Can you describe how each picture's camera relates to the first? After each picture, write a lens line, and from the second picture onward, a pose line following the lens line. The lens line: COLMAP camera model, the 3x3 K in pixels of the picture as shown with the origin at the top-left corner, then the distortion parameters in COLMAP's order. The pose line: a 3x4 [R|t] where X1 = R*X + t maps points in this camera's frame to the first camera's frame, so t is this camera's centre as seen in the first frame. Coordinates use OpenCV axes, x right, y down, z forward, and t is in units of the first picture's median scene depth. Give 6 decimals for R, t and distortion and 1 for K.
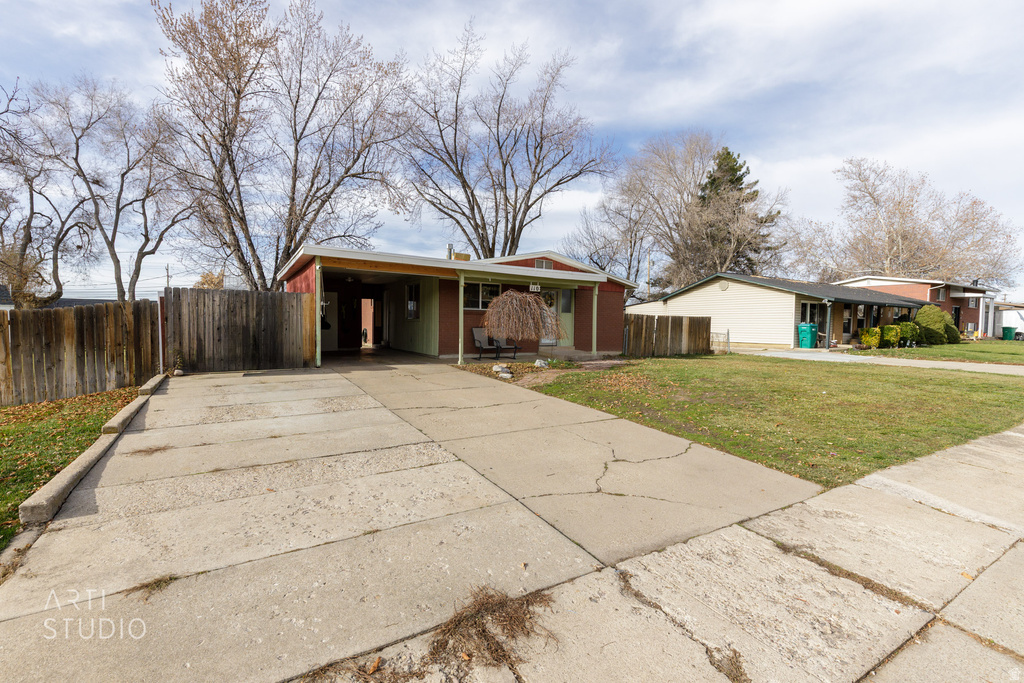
lens RADIAL K [[463.3, 0, 509.3], [0, 463.3, 346.2], [0, 0, 1]] dist [0.010621, -0.001786]
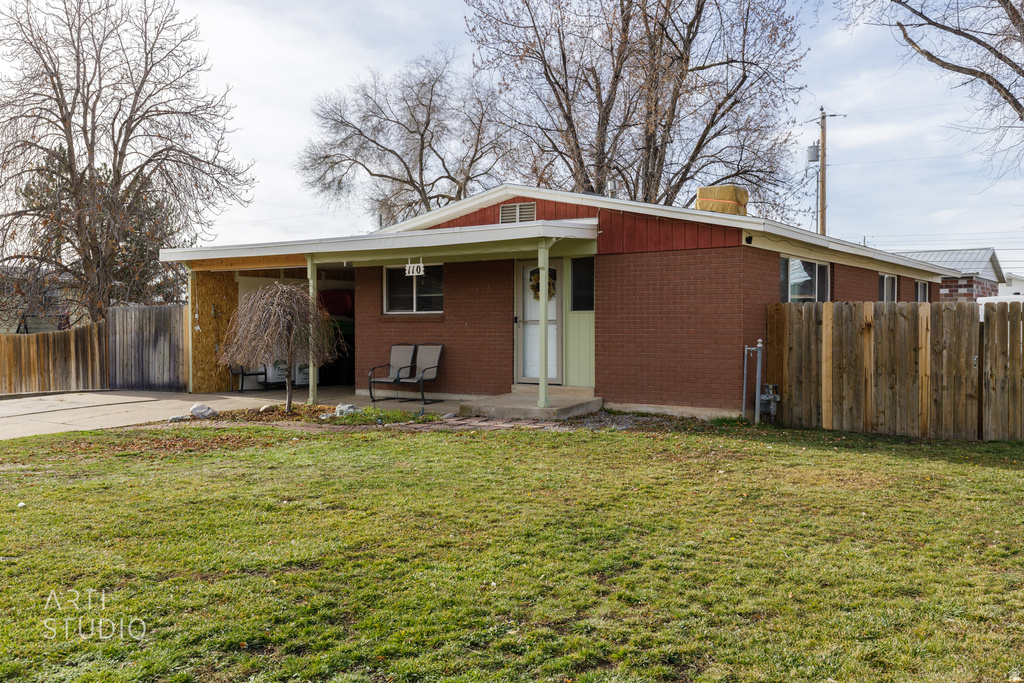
lens RADIAL K [[900.2, 0, 511.8], [0, 900.2, 342.0], [0, 0, 1]] dist [0.000123, 0.016382]
pose [[0.398211, 0.000319, -0.917294, 0.877119], [-0.032500, 0.999377, -0.013761, -0.028604], [0.916718, 0.035292, 0.397973, 0.597897]]
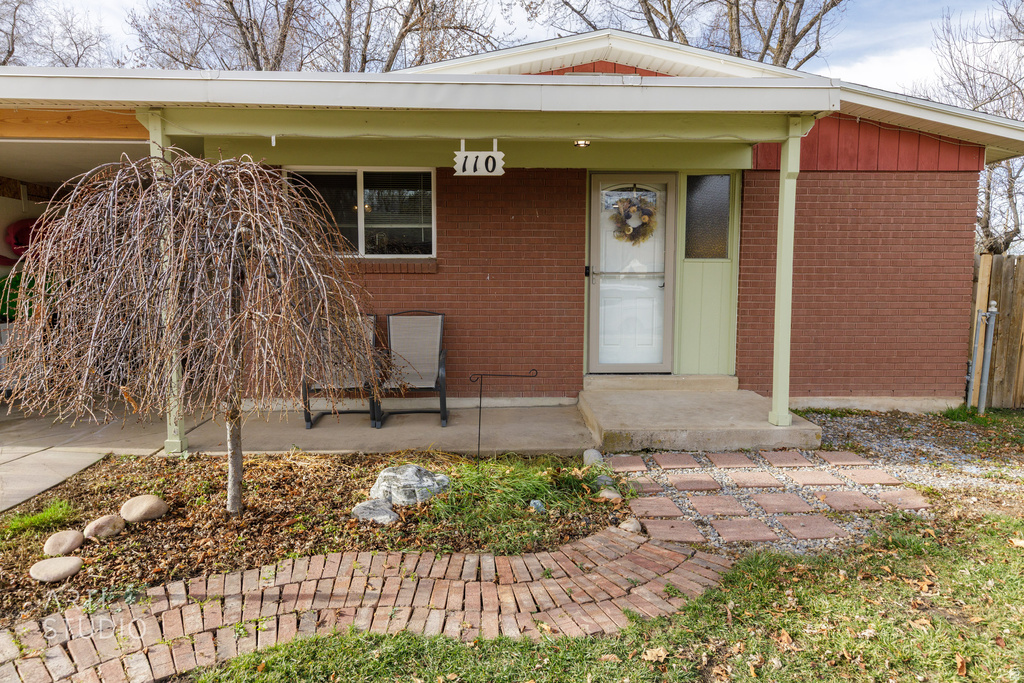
lens RADIAL K [[612.8, 0, 514.6], [0, 612.8, 342.5], [0, 0, 1]] dist [0.009102, -0.001193]
pose [[0.875520, 0.031539, -0.482152, 0.202142], [-0.010555, 0.998878, 0.046173, -0.036802], [0.483067, -0.035337, 0.874870, 0.609093]]
